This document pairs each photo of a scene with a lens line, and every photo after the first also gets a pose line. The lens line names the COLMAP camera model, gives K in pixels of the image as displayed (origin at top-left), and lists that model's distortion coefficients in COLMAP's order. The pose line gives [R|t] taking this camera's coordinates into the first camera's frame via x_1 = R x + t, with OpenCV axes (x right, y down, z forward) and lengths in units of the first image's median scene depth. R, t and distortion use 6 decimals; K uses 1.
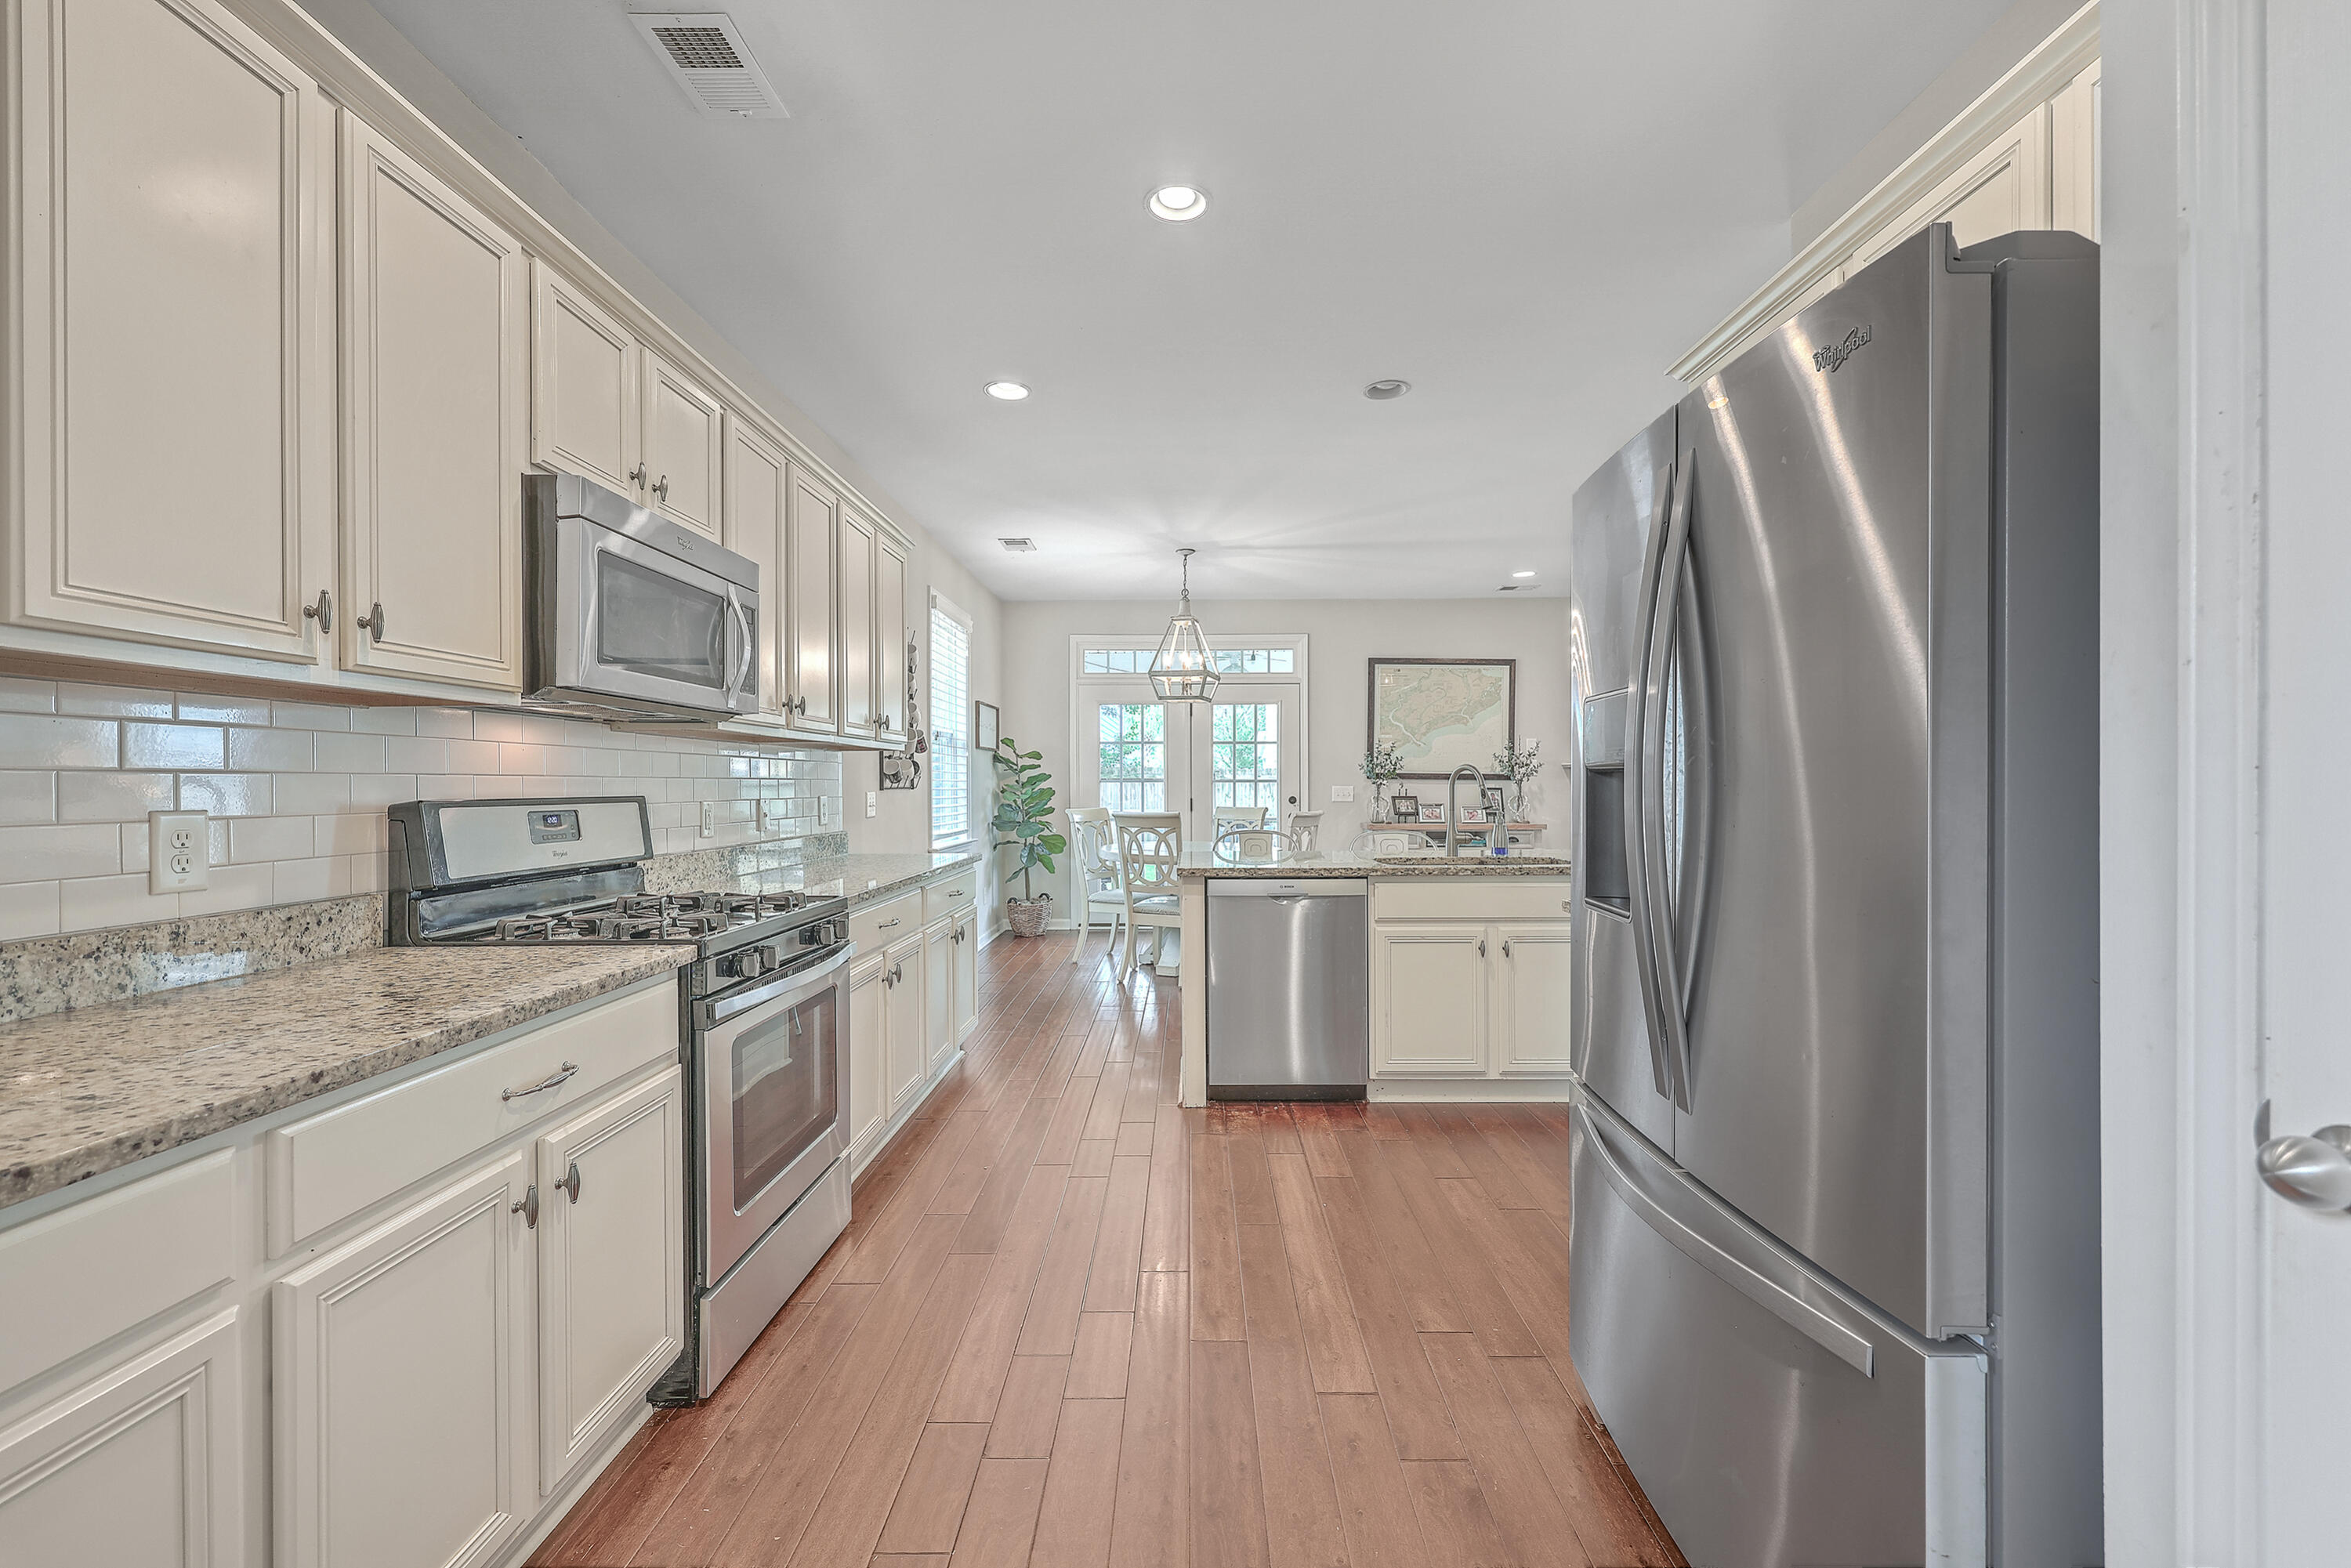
lens RADIAL K [[950.0, 0, 1169.9], [0, 950.0, 787.3], [0, 0, 1]] dist [0.000435, 0.000917]
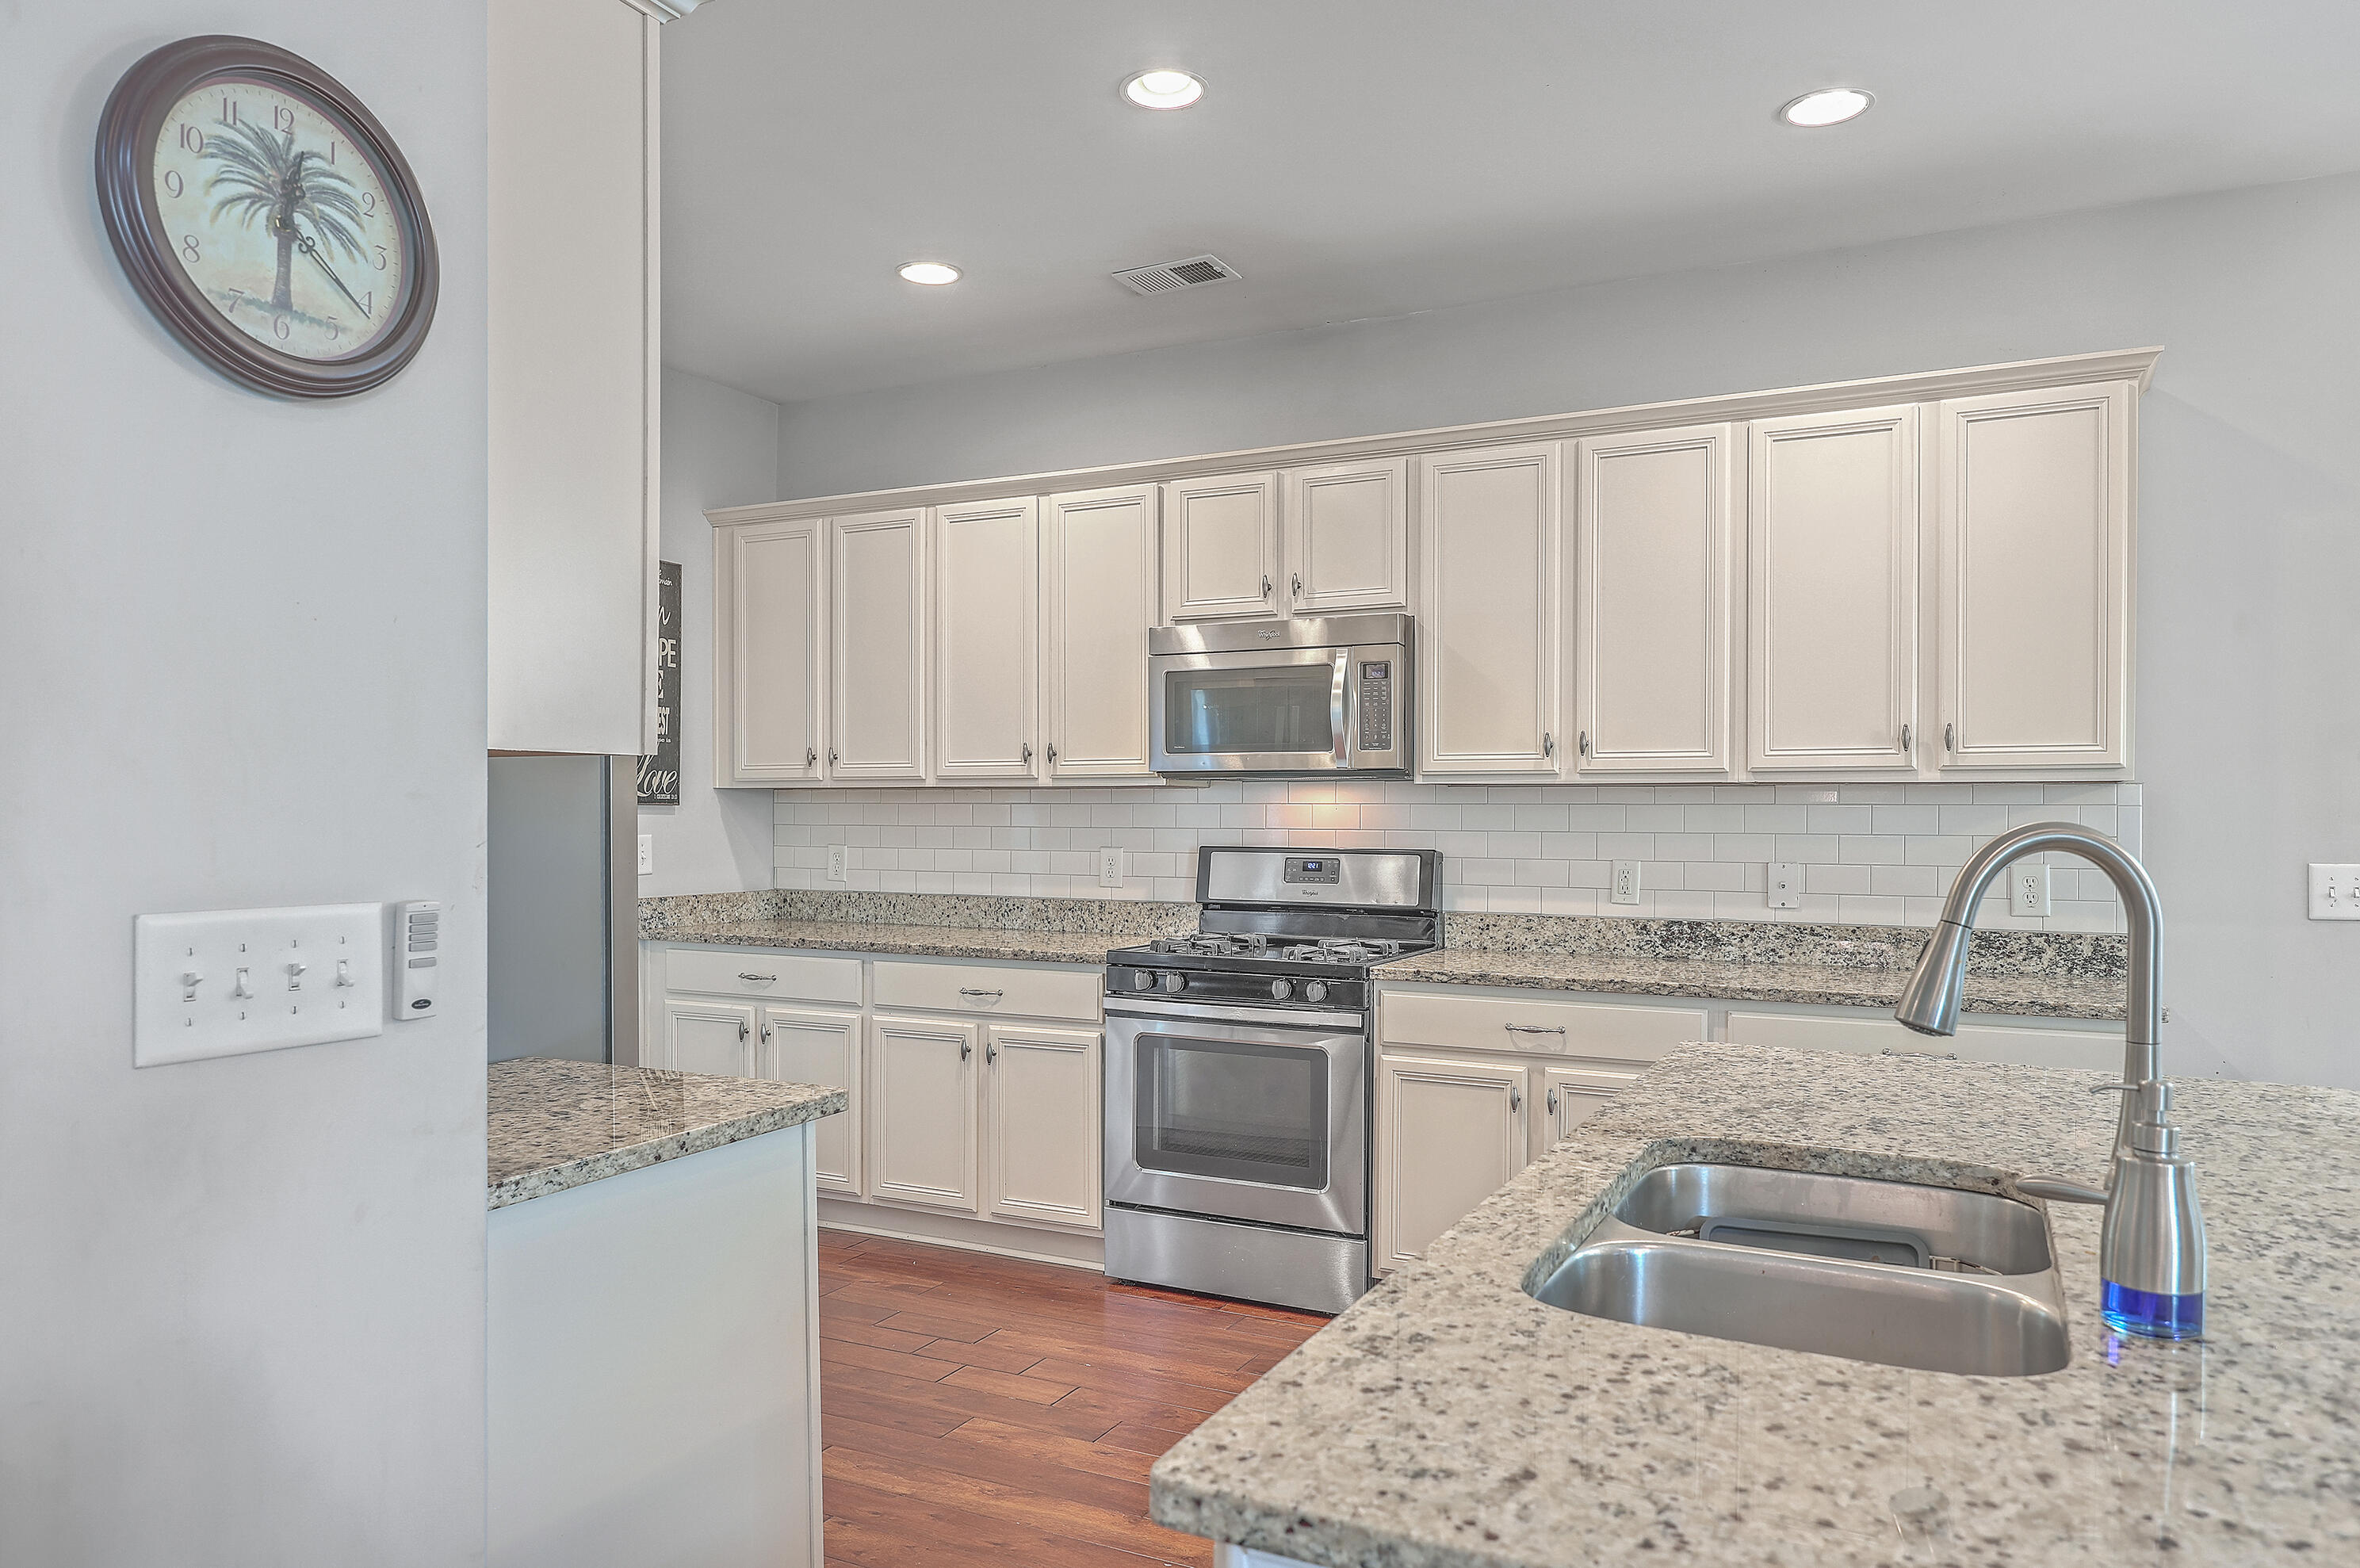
lens RADIAL K [[1567.1, 0, 1179.6], [0, 1567.1, 796.3], [0, 0, 1]] dist [0.006167, -0.001541]
pose [[-0.424003, -0.000530, -0.905660, 1.602931], [-0.002527, 0.999997, 0.000598, -0.071138], [0.905657, 0.002543, -0.424003, 2.133779]]
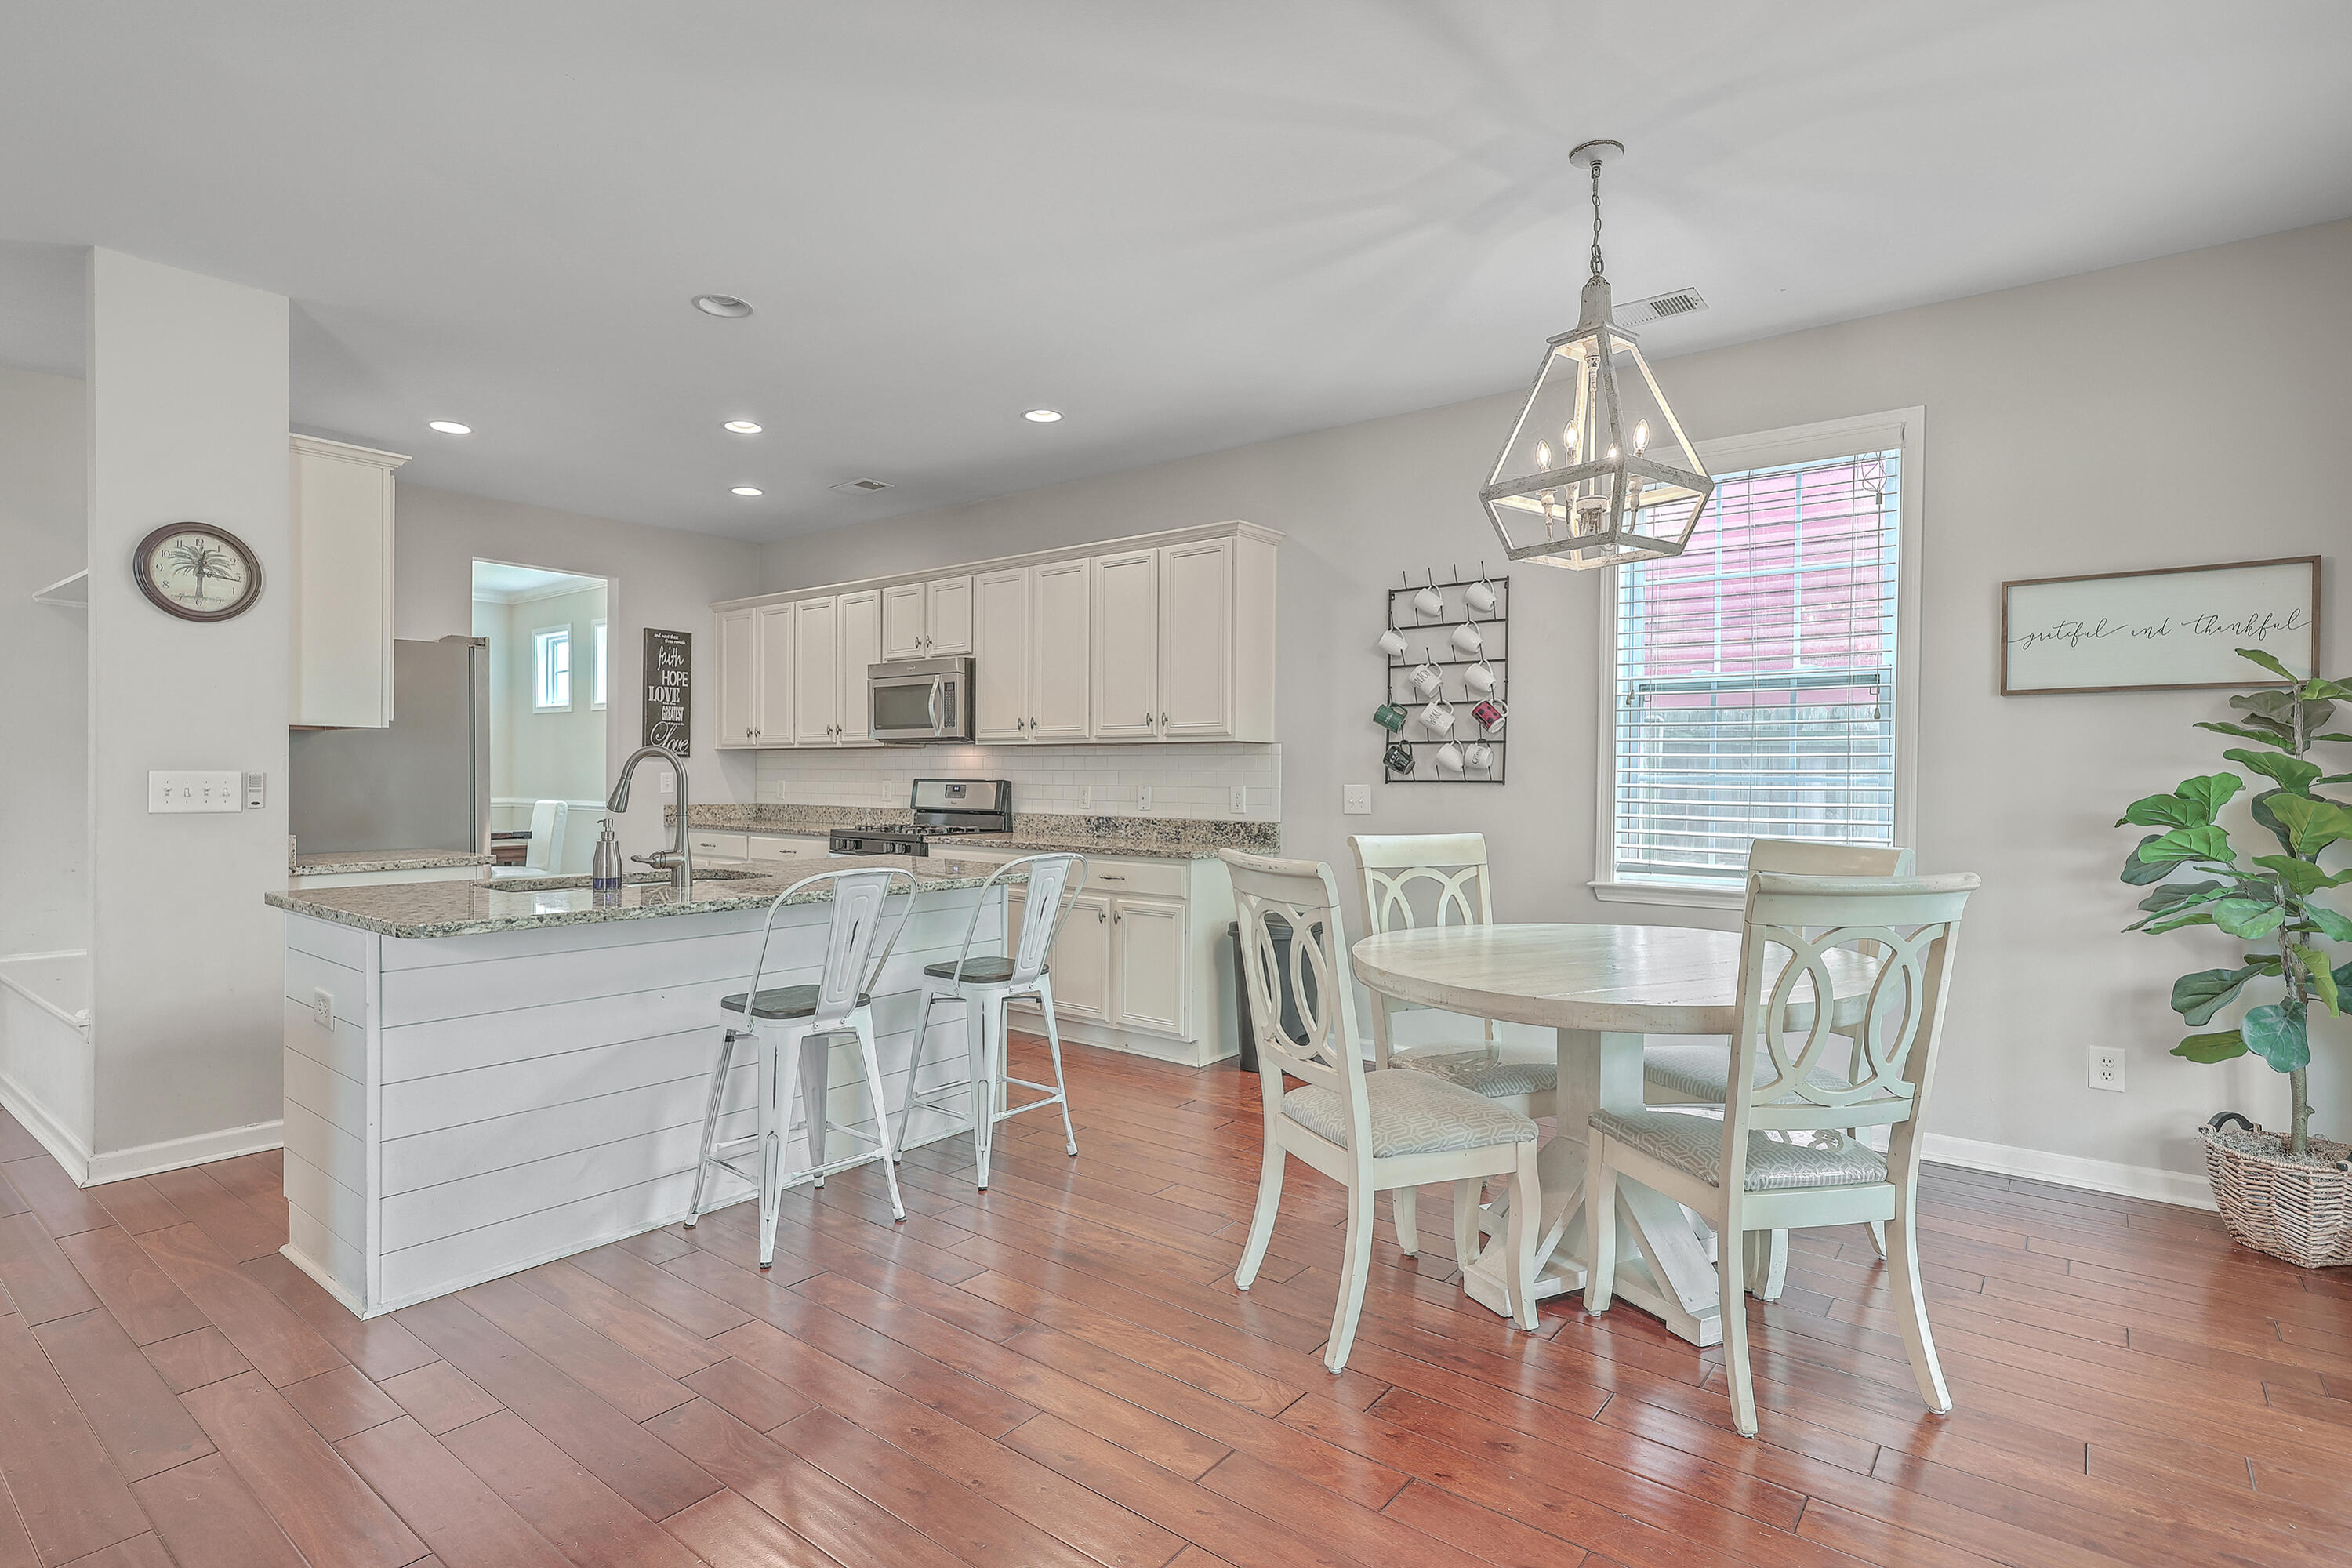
lens RADIAL K [[1184.1, 0, 1166.1], [0, 1184.1, 779.4], [0, 0, 1]] dist [0.024644, 0.000928]
pose [[-0.601961, 0.006268, -0.798501, 1.739707], [-0.005492, 0.999913, 0.011989, -0.033197], [0.798507, 0.011602, -0.601874, 3.985429]]
